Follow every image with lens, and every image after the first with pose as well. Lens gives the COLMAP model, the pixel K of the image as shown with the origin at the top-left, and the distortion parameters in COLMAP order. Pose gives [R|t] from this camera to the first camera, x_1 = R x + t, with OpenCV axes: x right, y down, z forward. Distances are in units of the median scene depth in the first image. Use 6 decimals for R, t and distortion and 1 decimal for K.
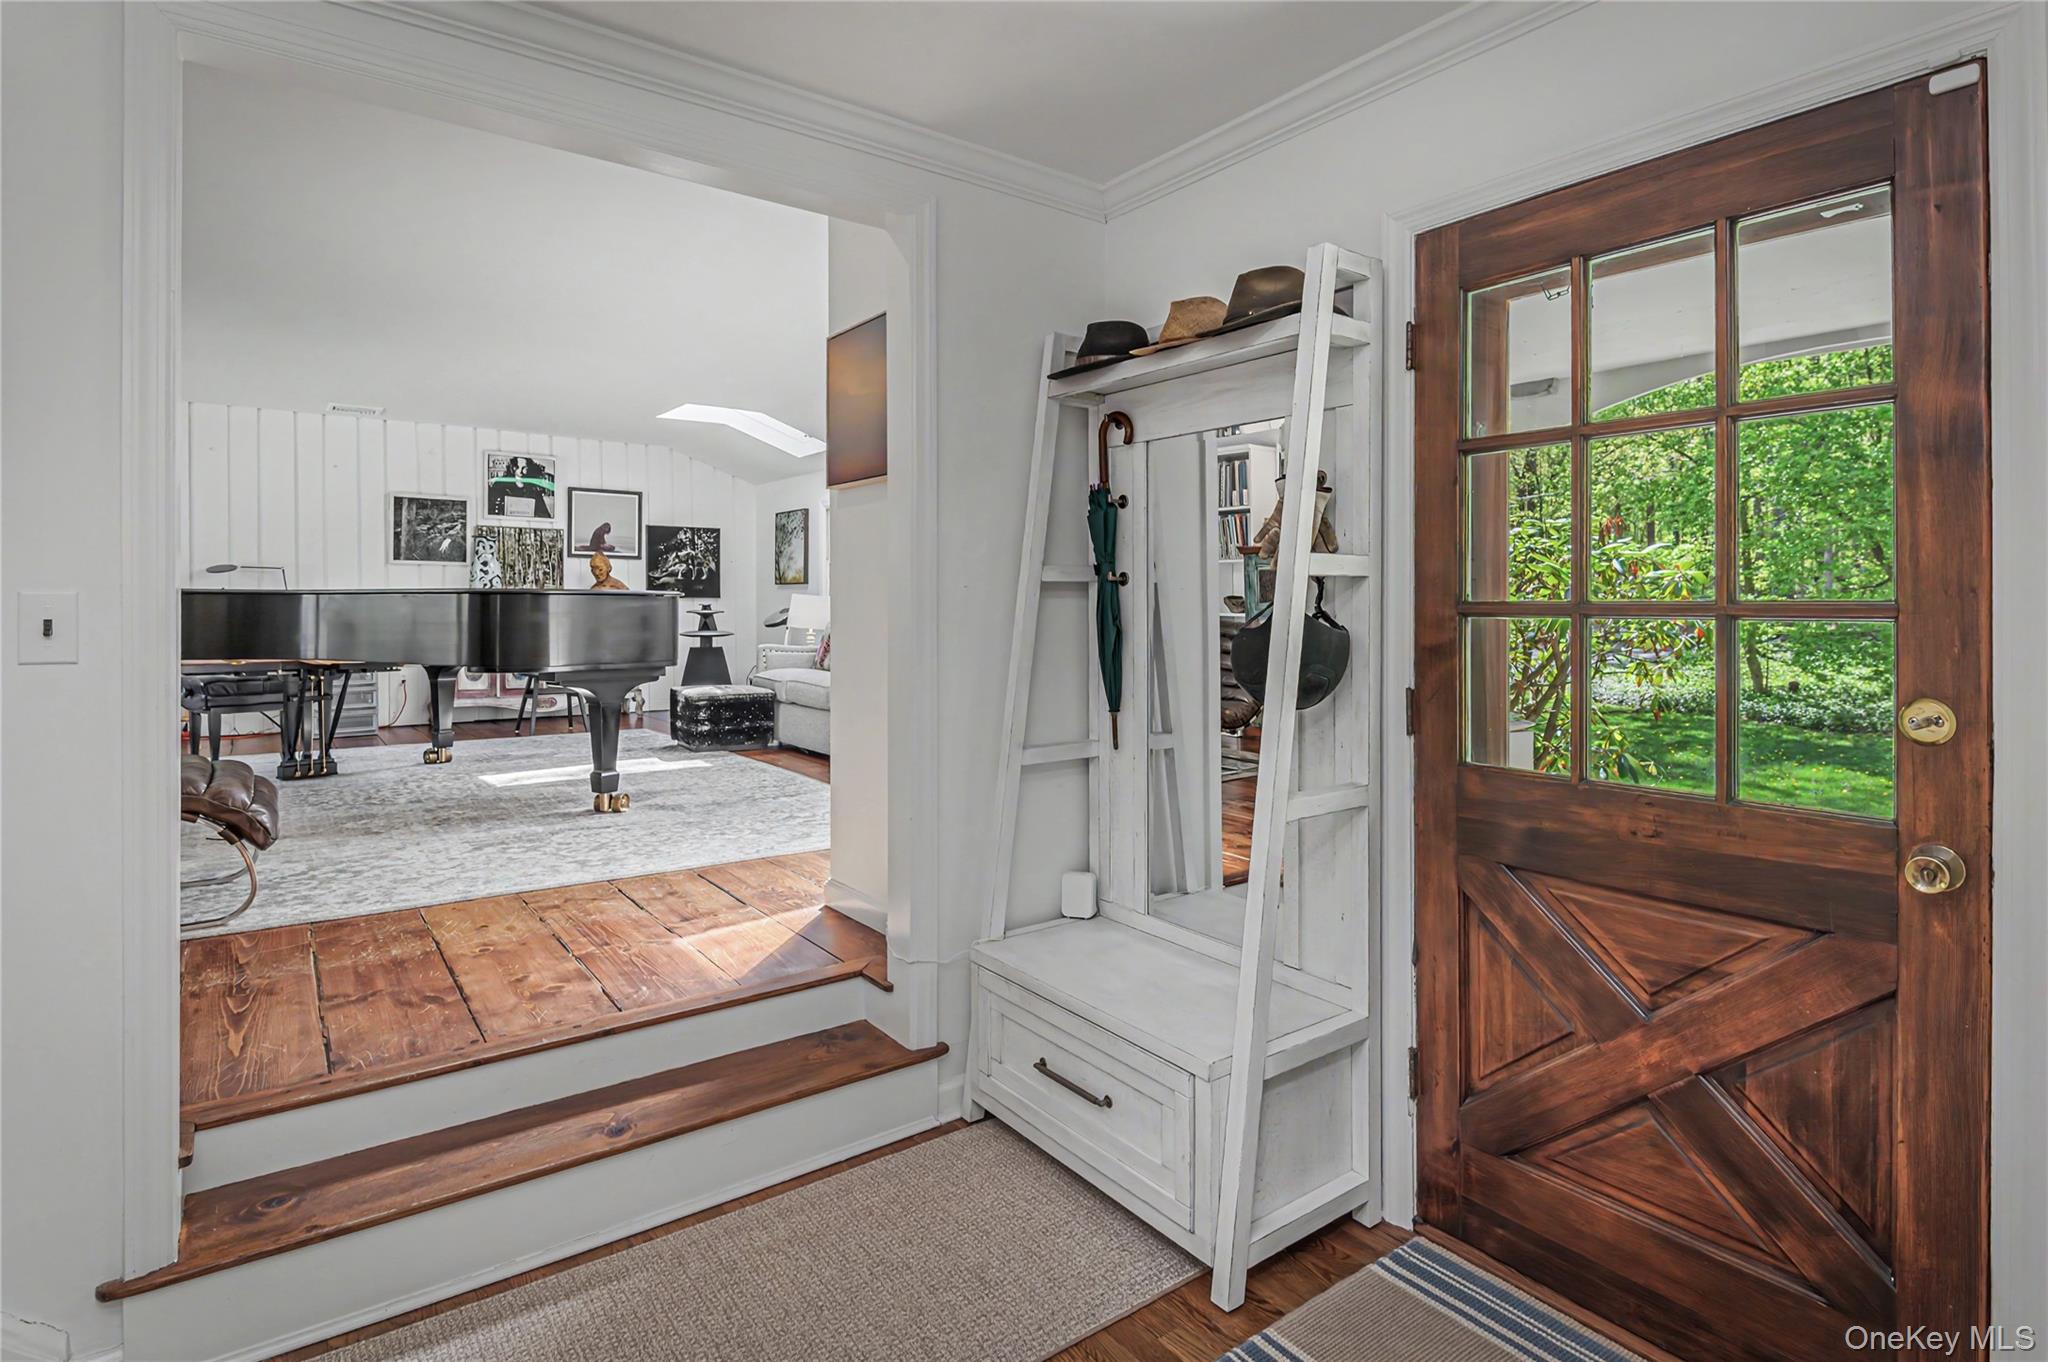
lens RADIAL K [[1041.9, 0, 1109.0], [0, 1041.9, 607.3], [0, 0, 1]] dist [-0.014310, -0.002285]
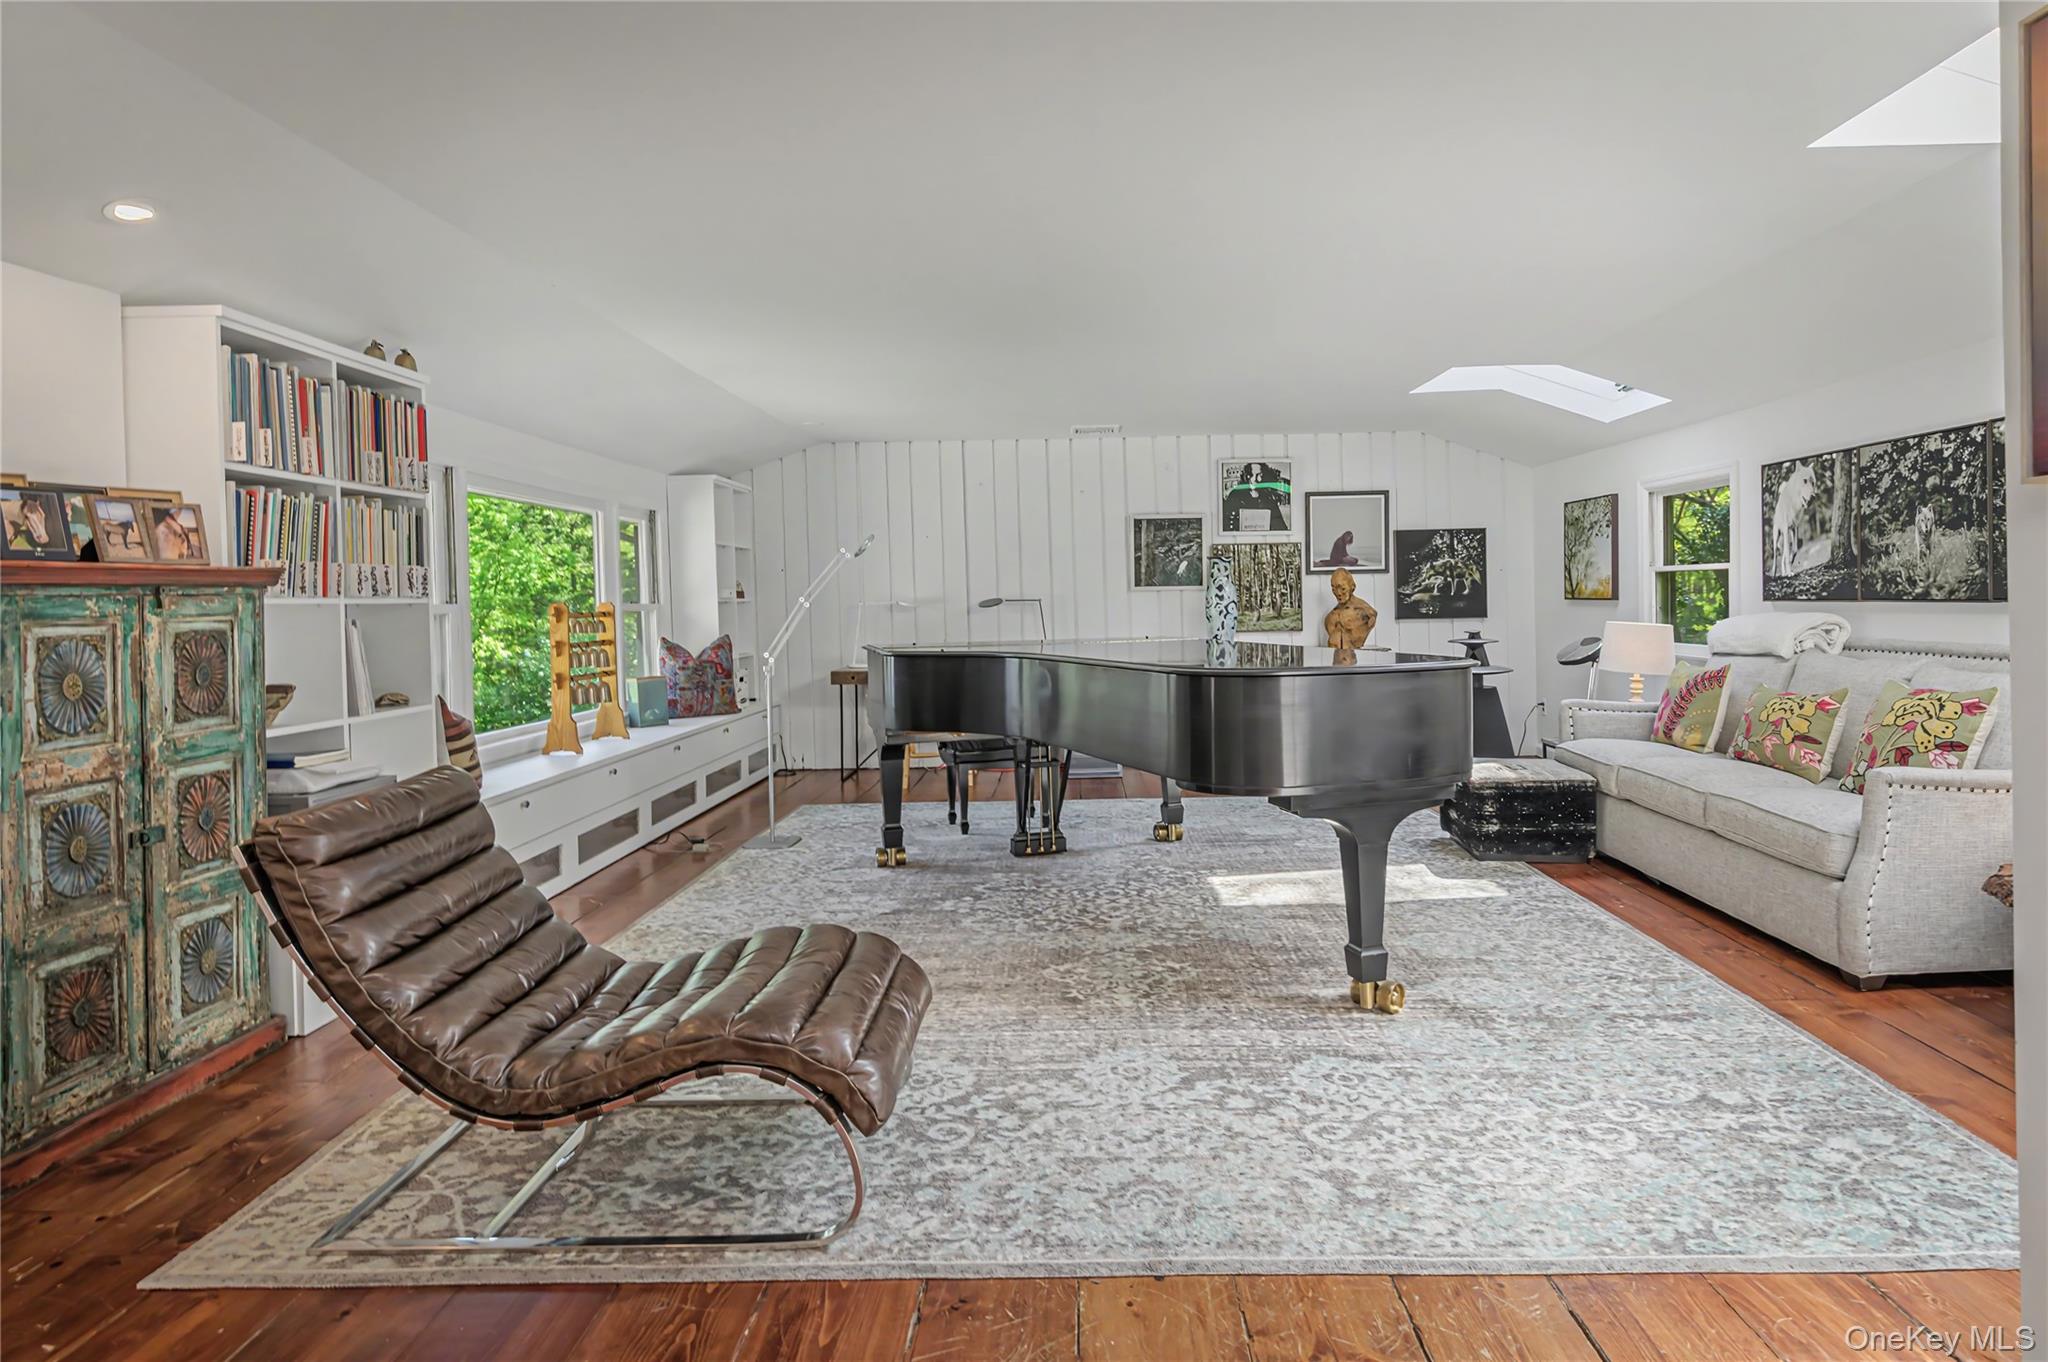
lens RADIAL K [[1090.1, 0, 1054.6], [0, 1090.1, 608.4], [0, 0, 1]] dist [0.023168, -0.009825]
pose [[0.758878, -0.013541, -0.651093, -0.102456], [0.021243, 0.999766, 0.003966, -0.030539], [0.650887, -0.016841, 0.758988, 0.198359]]
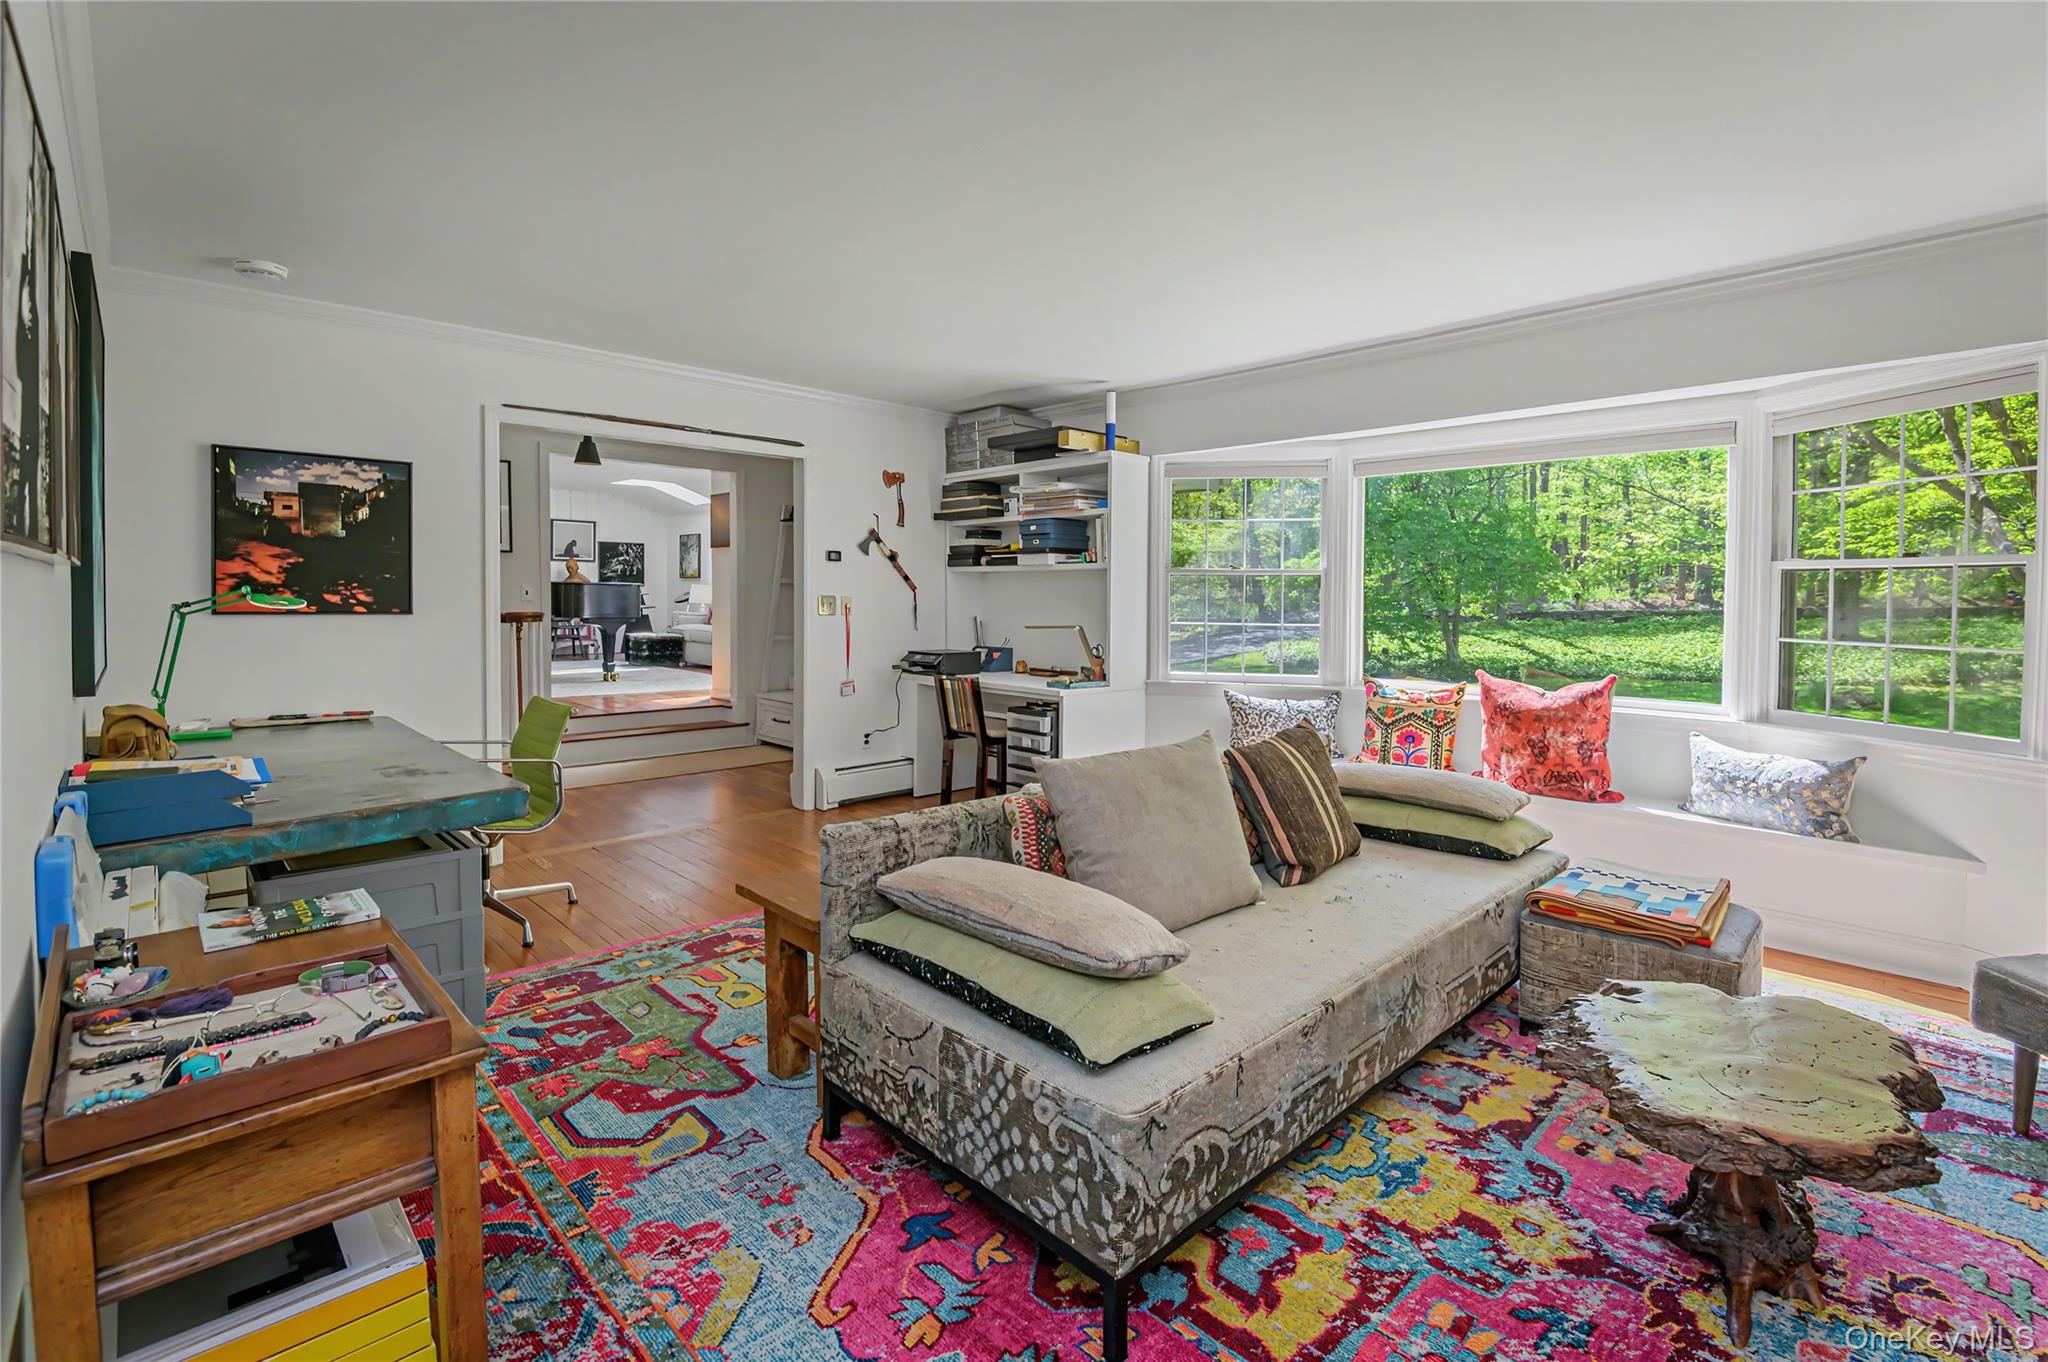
lens RADIAL K [[935.9, 0, 1082.9], [0, 935.9, 621.7], [0, 0, 1]] dist [-0.002571, -0.004138]
pose [[0.994056, 0.000862, 0.108869, 0.180349], [-0.003856, 0.999620, 0.027294, 0.005607], [-0.108804, -0.027552, 0.993681, -0.640364]]
